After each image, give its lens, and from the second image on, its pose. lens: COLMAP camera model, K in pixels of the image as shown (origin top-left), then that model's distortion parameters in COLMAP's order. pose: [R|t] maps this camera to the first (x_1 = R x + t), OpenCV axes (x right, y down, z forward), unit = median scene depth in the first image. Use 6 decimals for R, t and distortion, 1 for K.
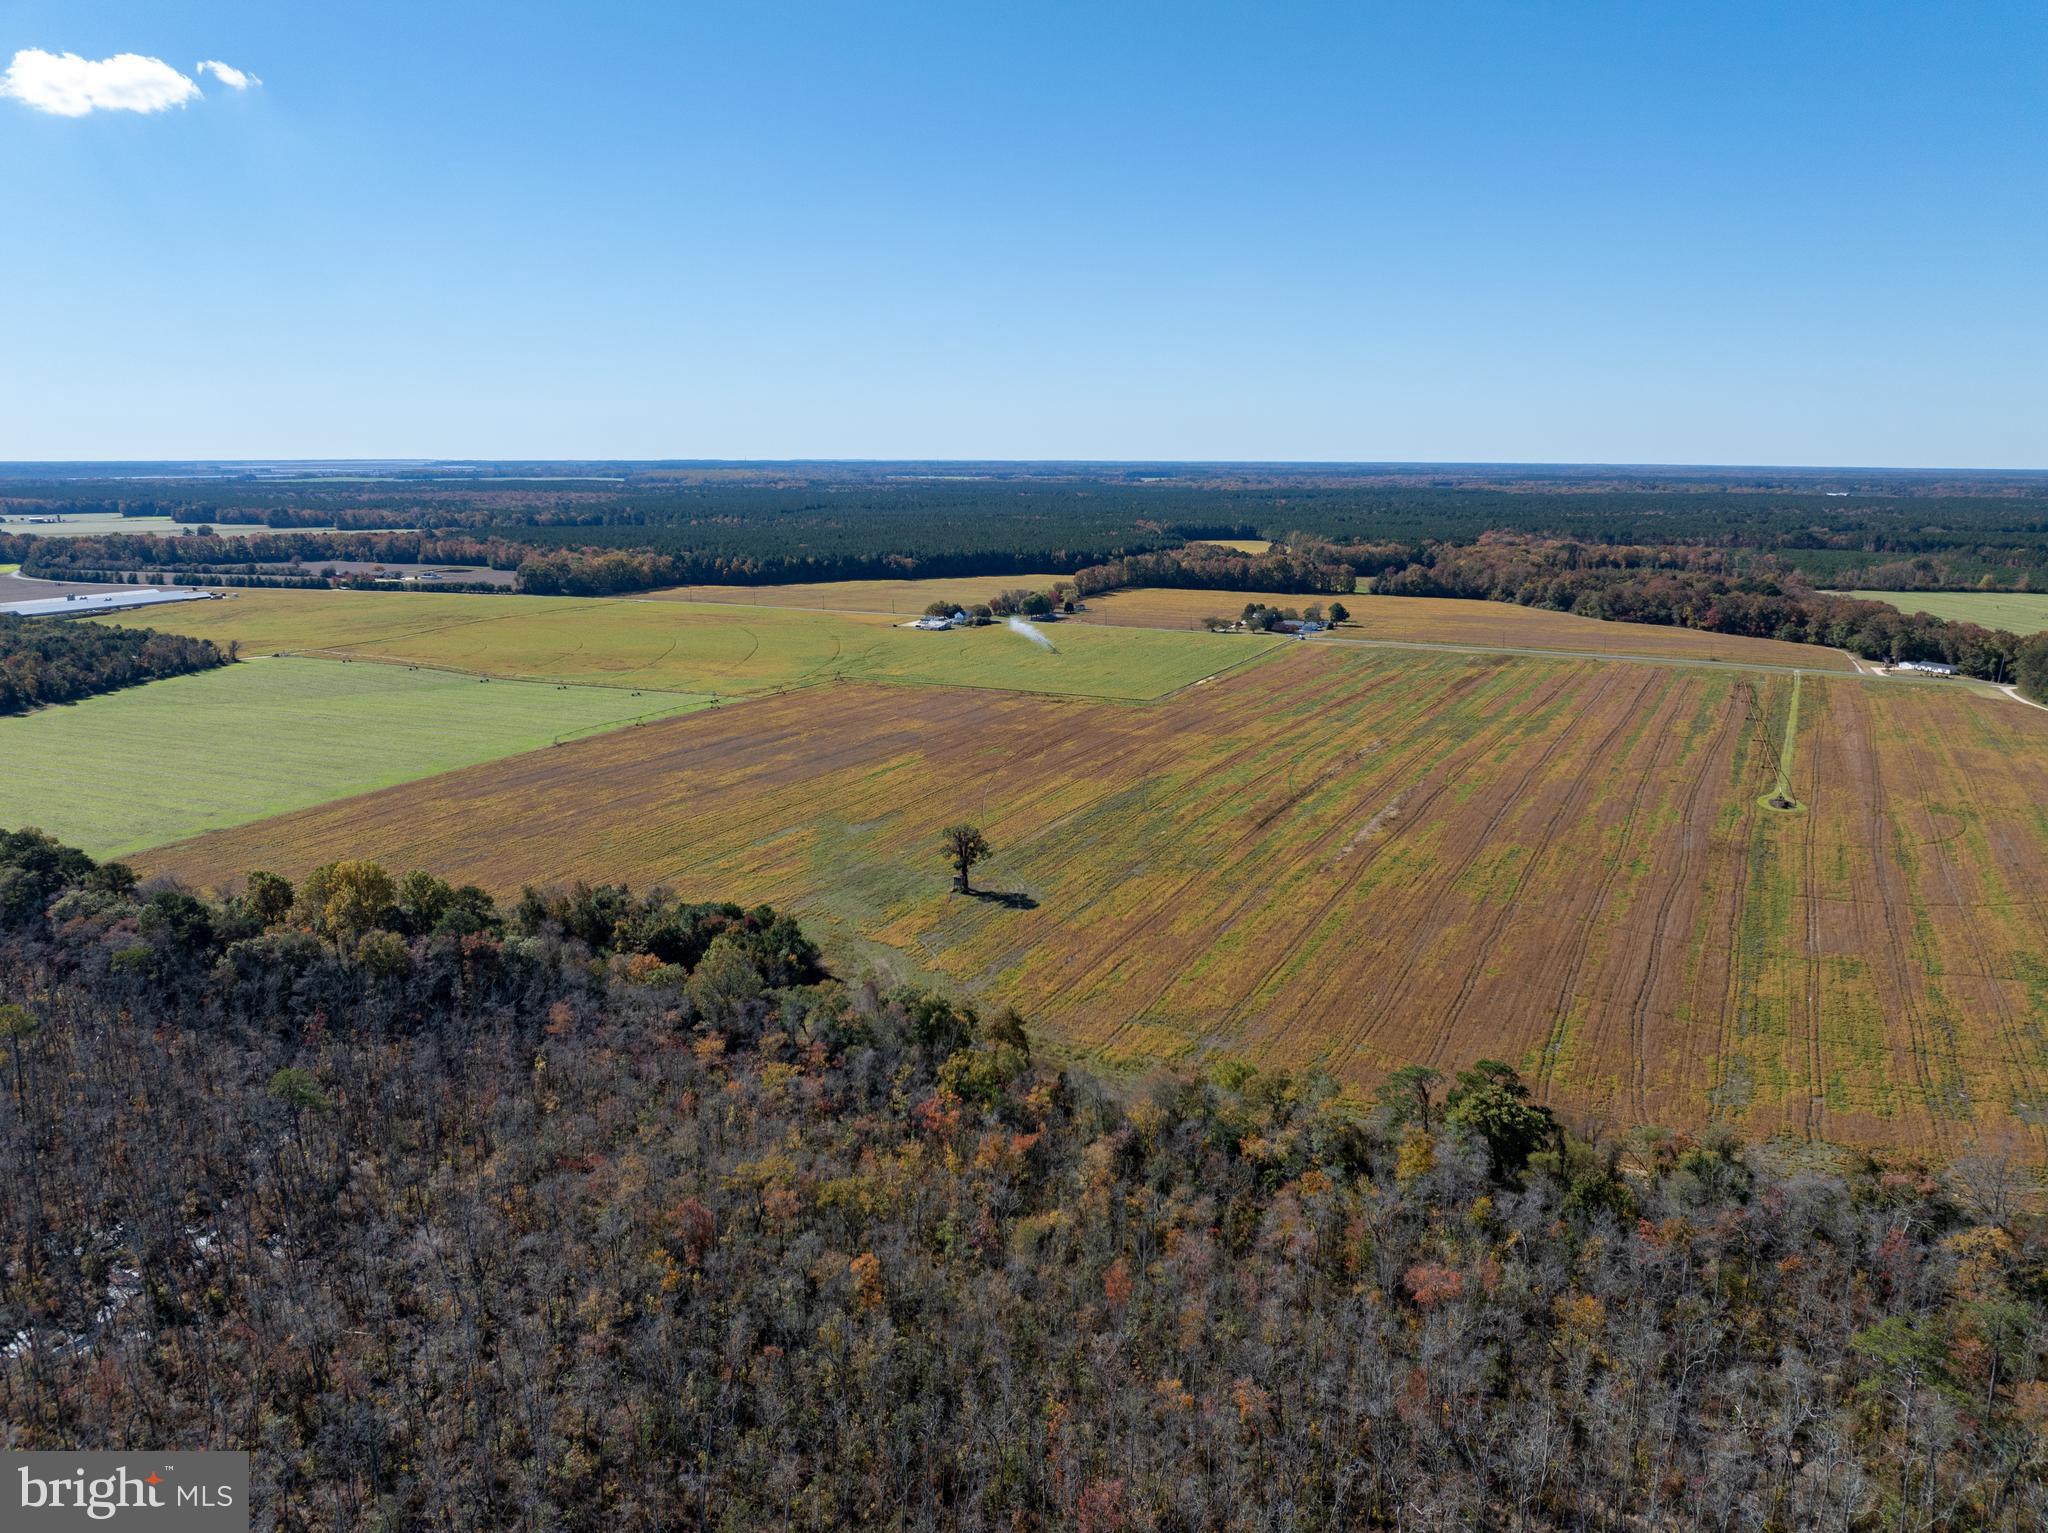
lens RADIAL K [[1443.2, 0, 1024.4], [0, 1443.2, 697.3], [0, 0, 1]] dist [-0.033954, -0.006828]
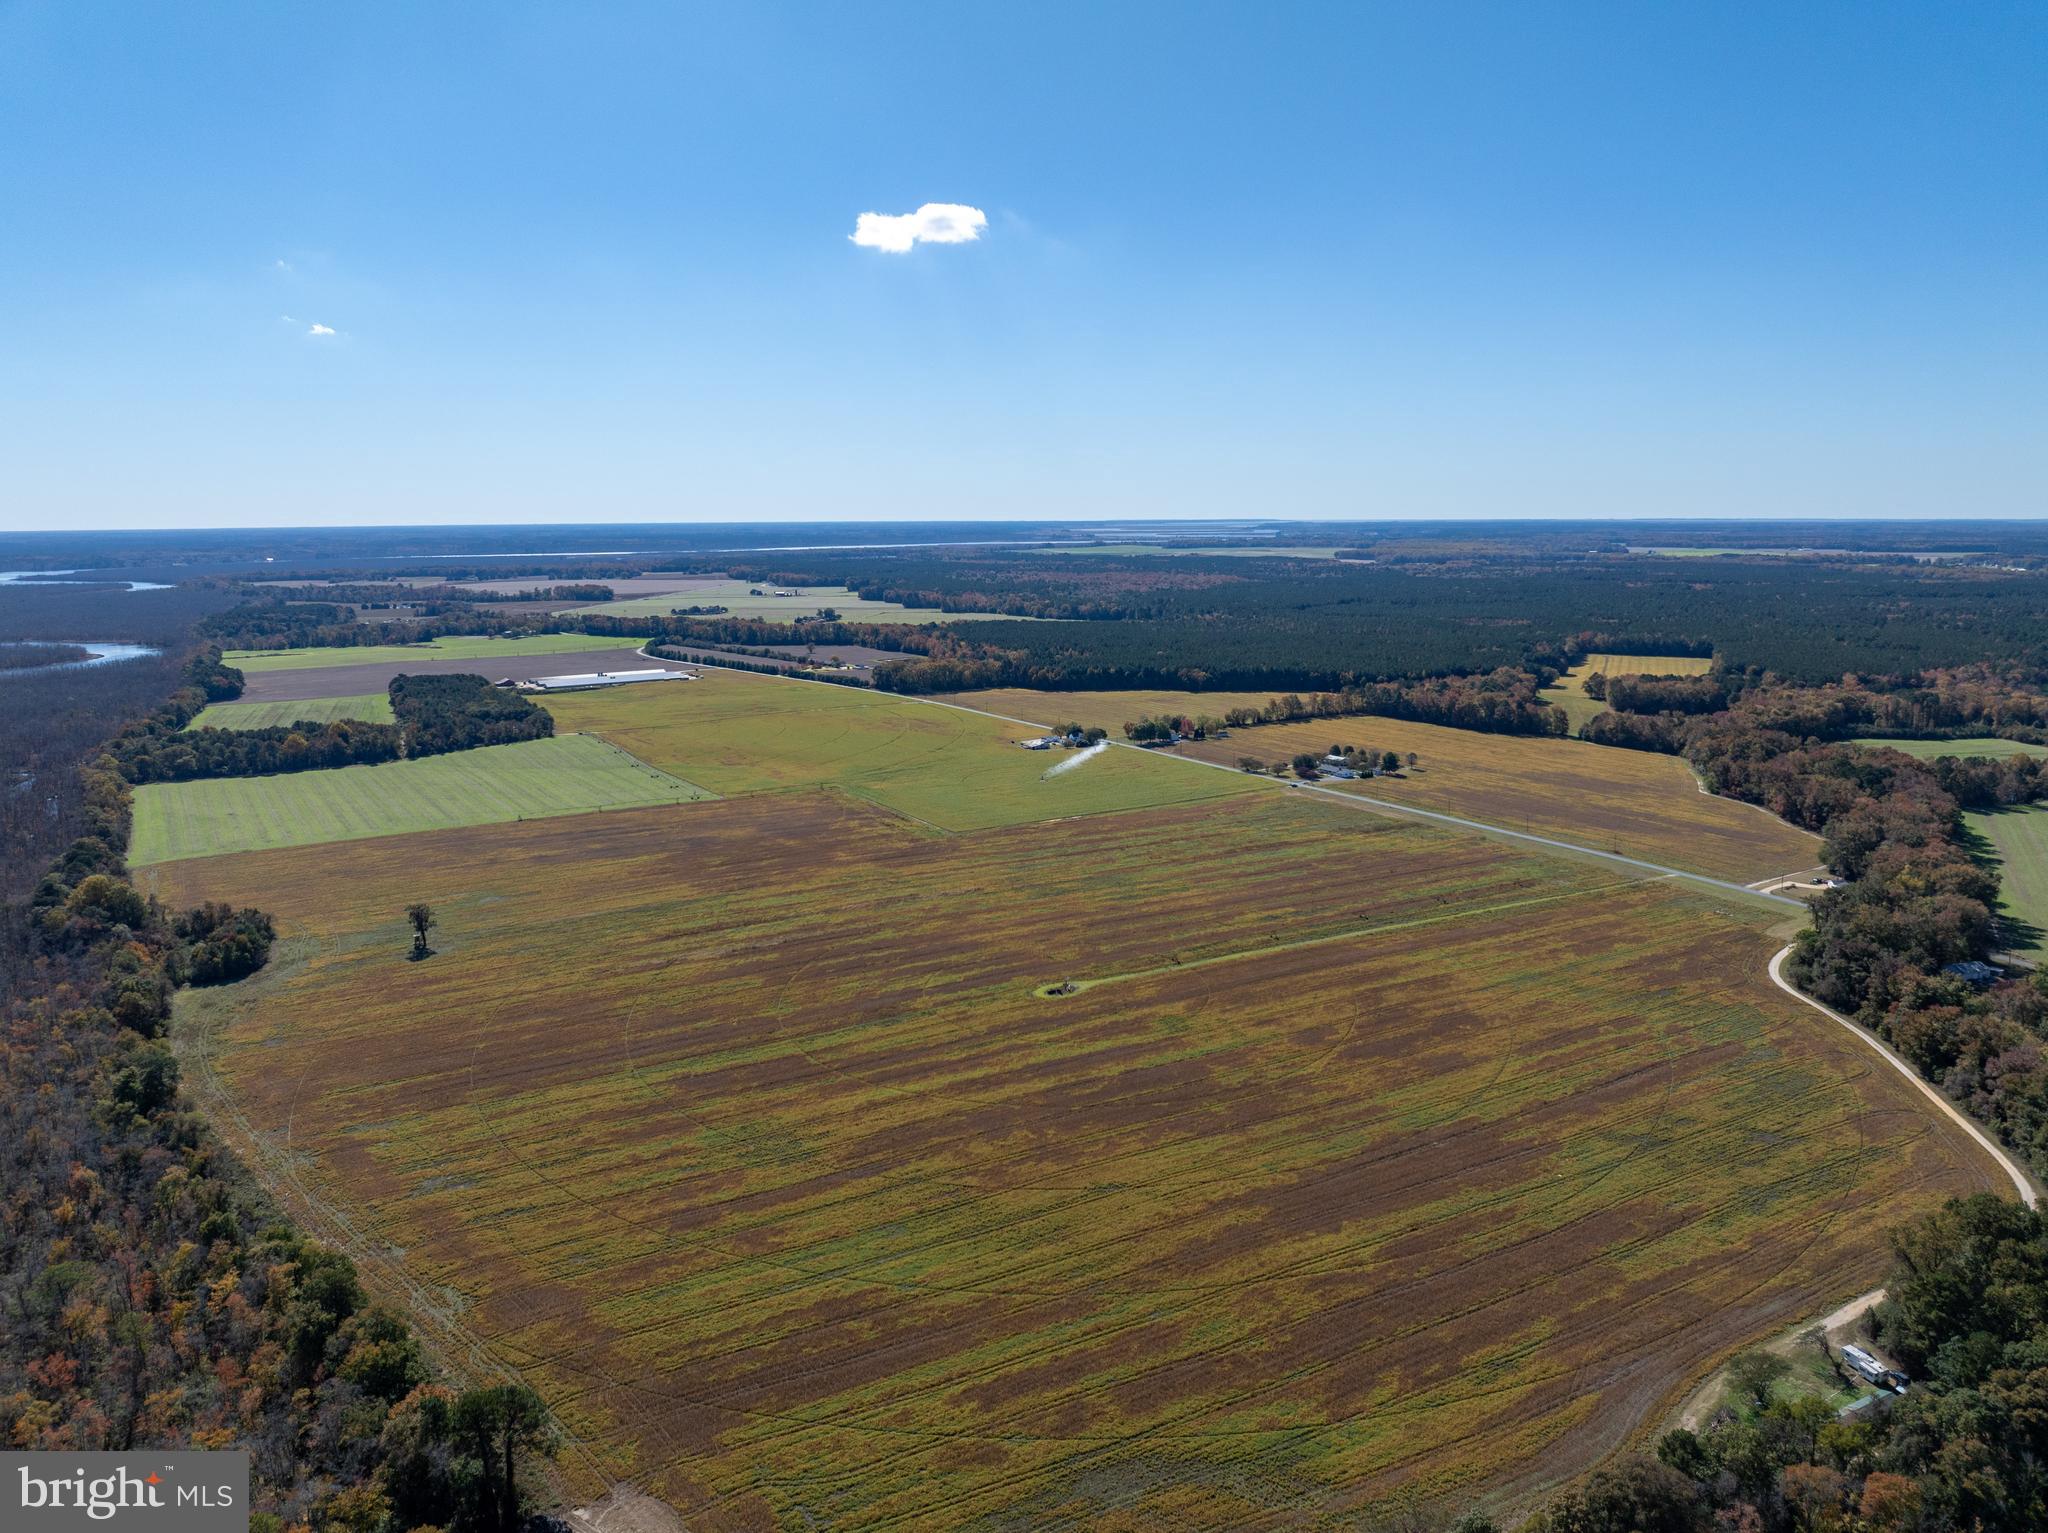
lens RADIAL K [[1443.2, 0, 1029.9], [0, 1443.2, 762.1], [0, 0, 1]] dist [-0.033954, -0.006828]
pose [[0.841507, 0.083154, -0.533809, 0.445431], [-0.079639, 0.996382, 0.029667, -0.055731], [0.534344, 0.017547, 0.845085, 0.004107]]
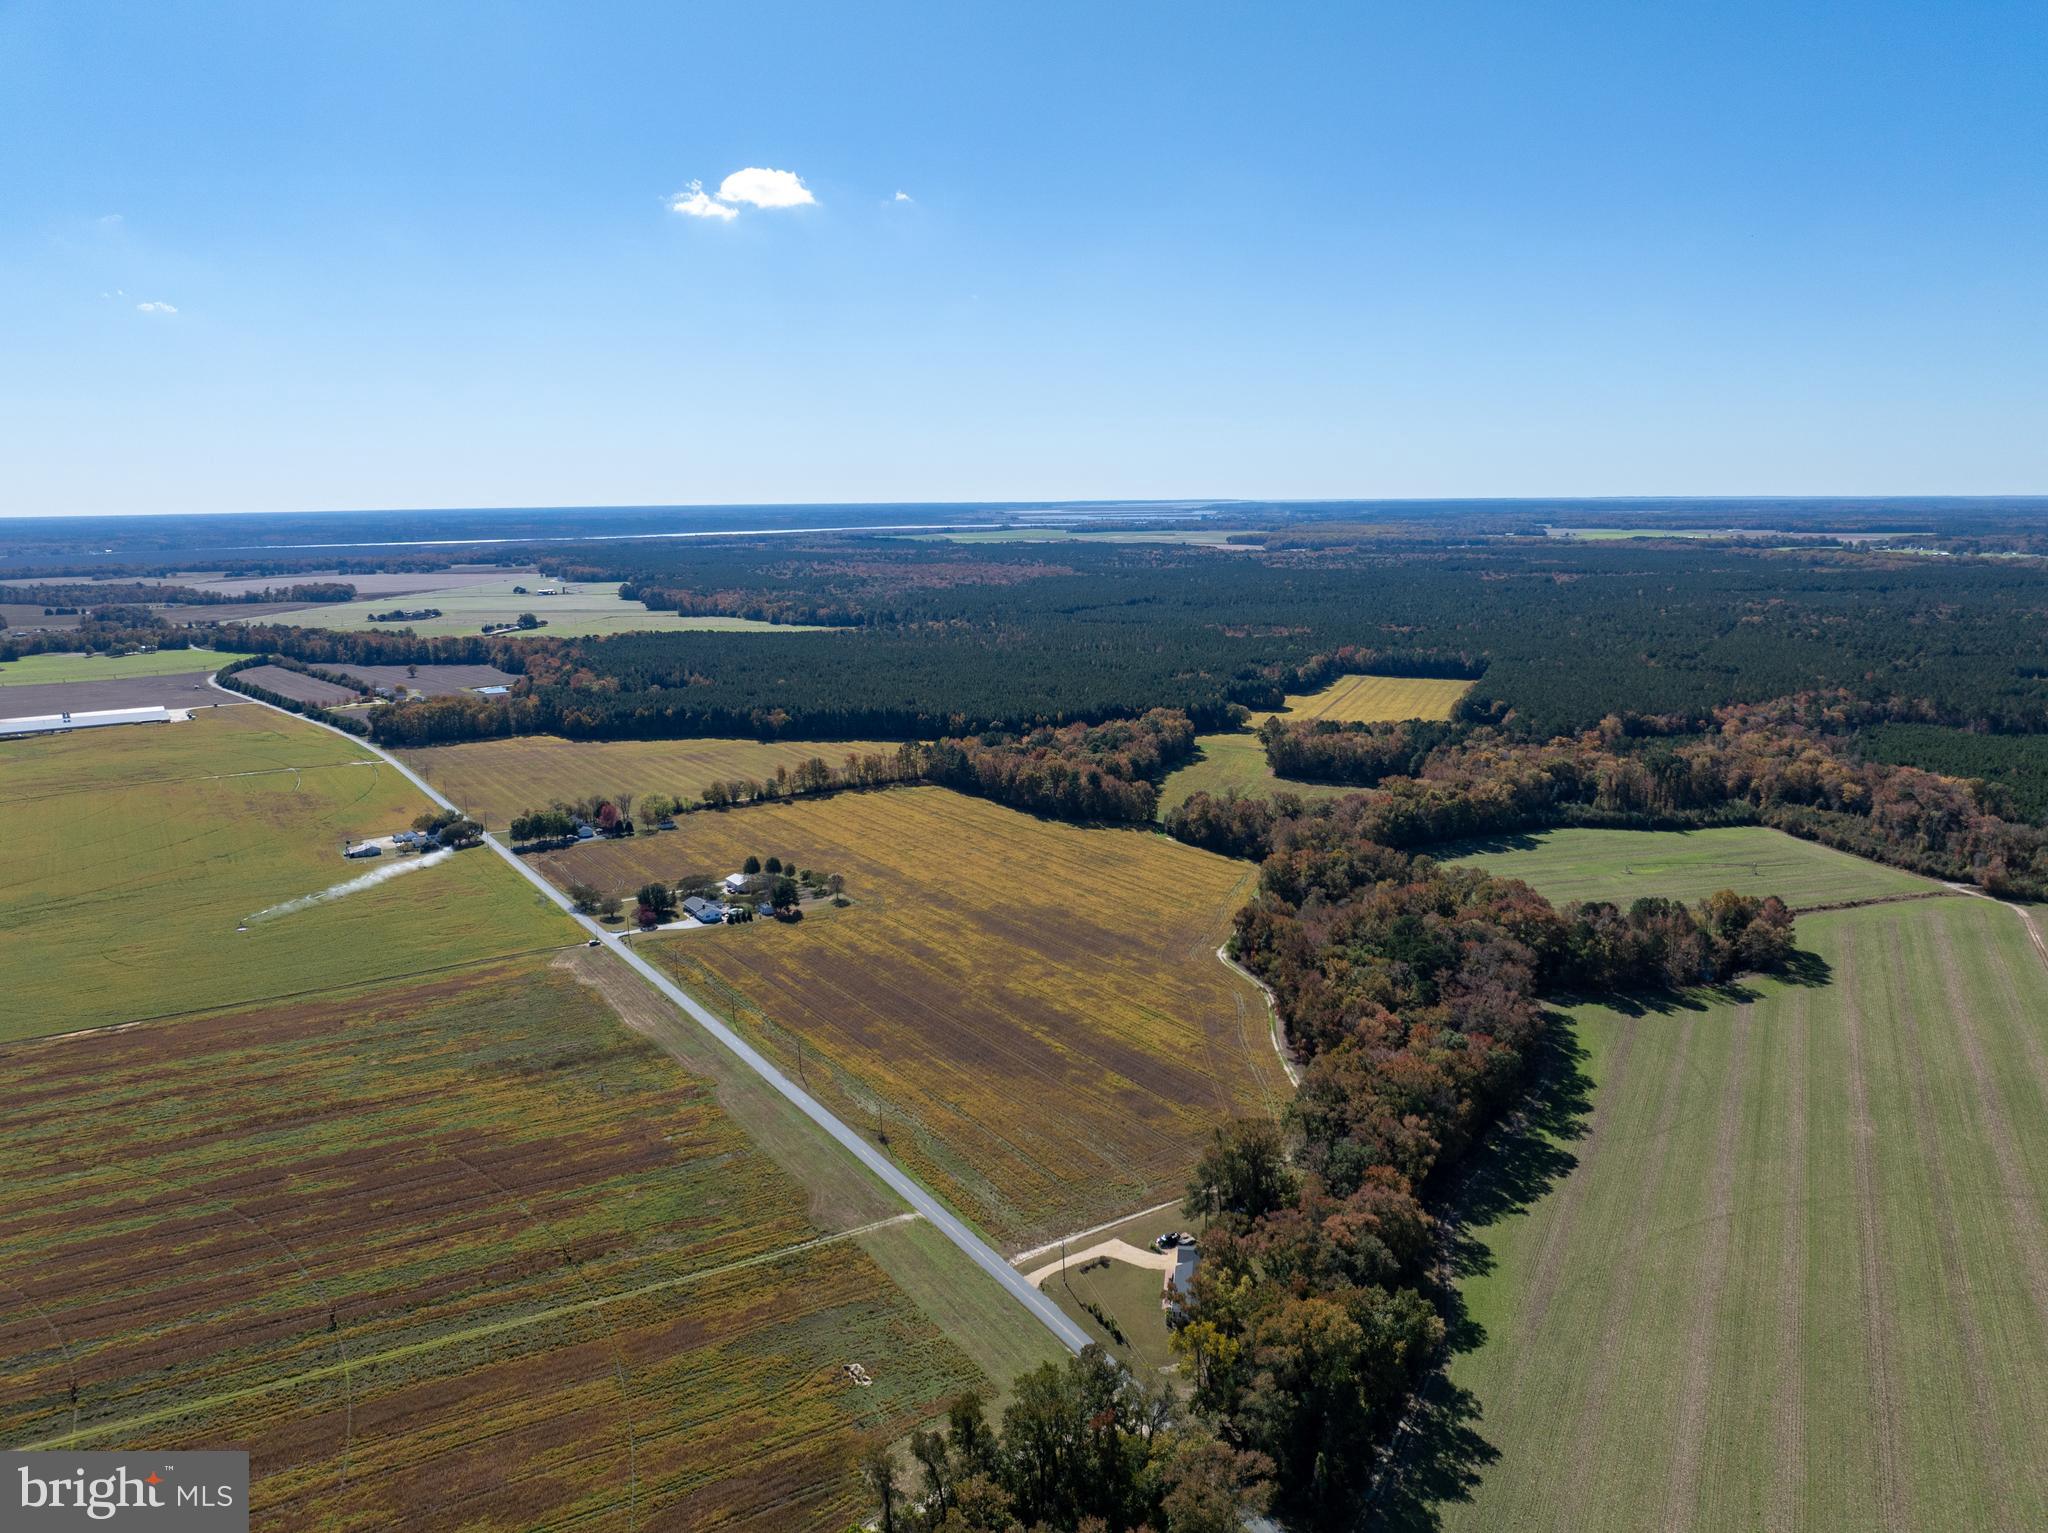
lens RADIAL K [[1443.2, 0, 1035.1], [0, 1443.2, 756.1], [0, 0, 1]] dist [-0.033954, -0.006828]
pose [[0.852329, 0.081011, -0.516693, 0.533367], [-0.072143, 0.996698, 0.037263, -0.126538], [0.518006, 0.005516, 0.855359, 0.400993]]
